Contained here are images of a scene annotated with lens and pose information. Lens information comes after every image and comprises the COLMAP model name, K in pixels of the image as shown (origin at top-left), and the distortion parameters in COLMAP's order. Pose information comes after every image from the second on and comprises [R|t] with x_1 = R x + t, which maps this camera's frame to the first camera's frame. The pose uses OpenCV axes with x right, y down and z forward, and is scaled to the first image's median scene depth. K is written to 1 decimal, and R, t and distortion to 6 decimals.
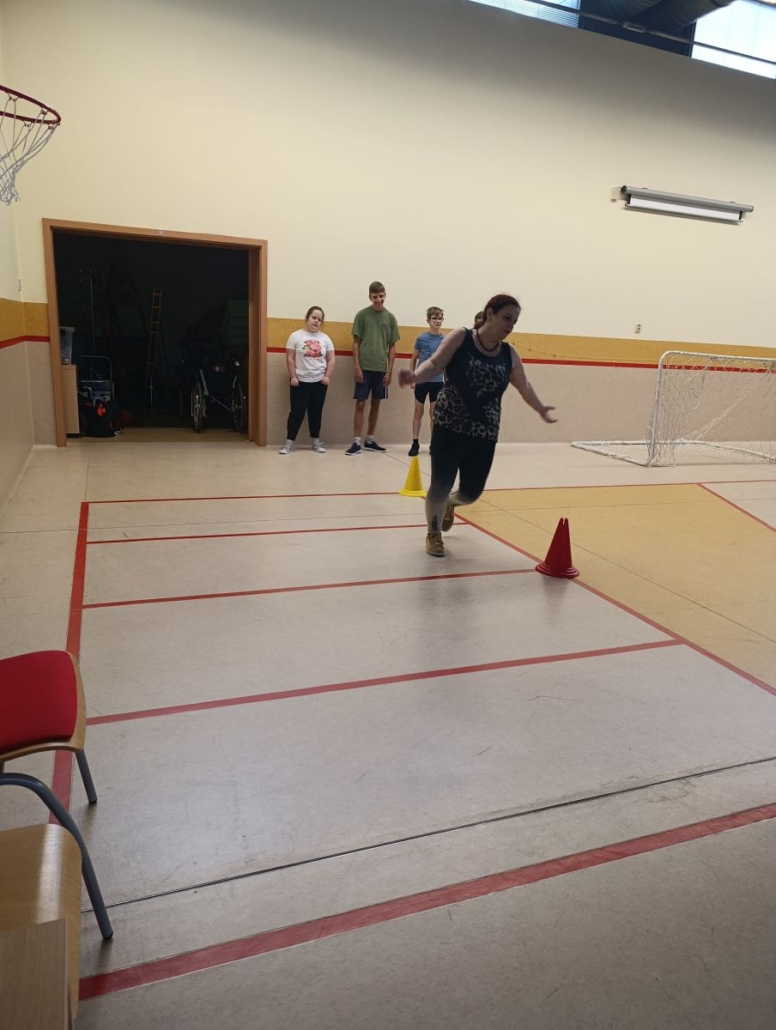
lens RADIAL K [[704.9, 0, 375.2], [0, 704.9, 532.7], [0, 0, 1]] dist [0.014161, -0.026120]
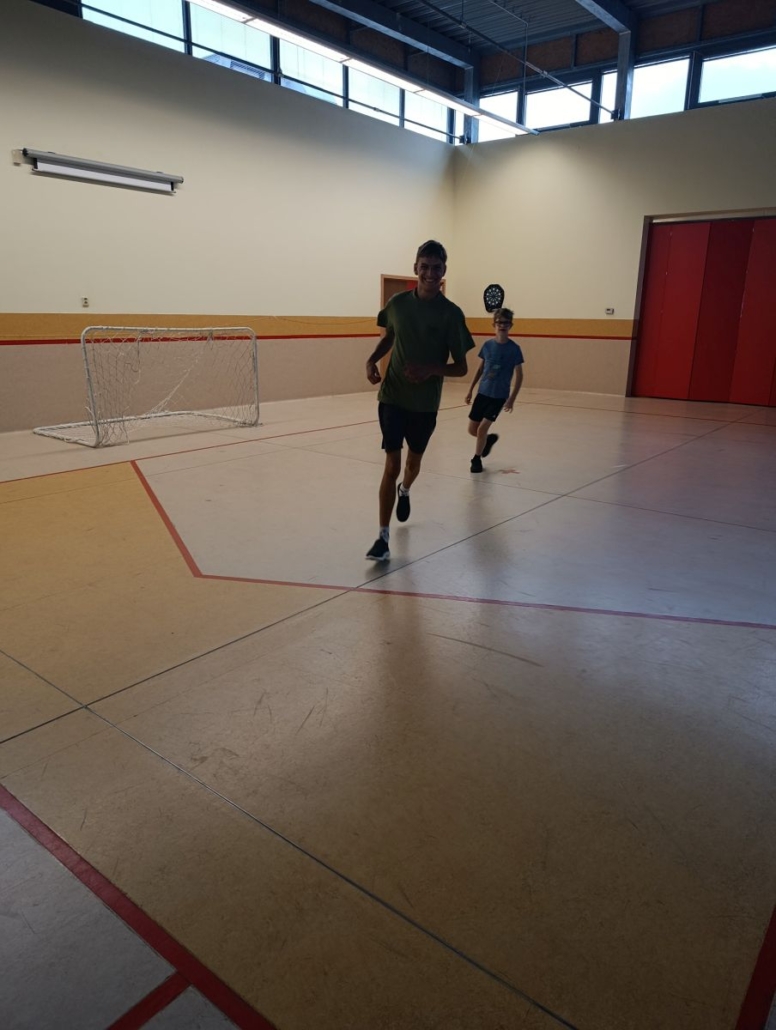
lens RADIAL K [[704.9, 0, 393.8], [0, 704.9, 520.1], [0, 0, 1]] dist [0.014161, -0.026120]
pose [[0.859993, -0.179354, 0.477750, 0.236830], [0.164708, 0.983653, 0.072787, 0.000304], [-0.482994, 0.016093, 0.875476, -0.035185]]
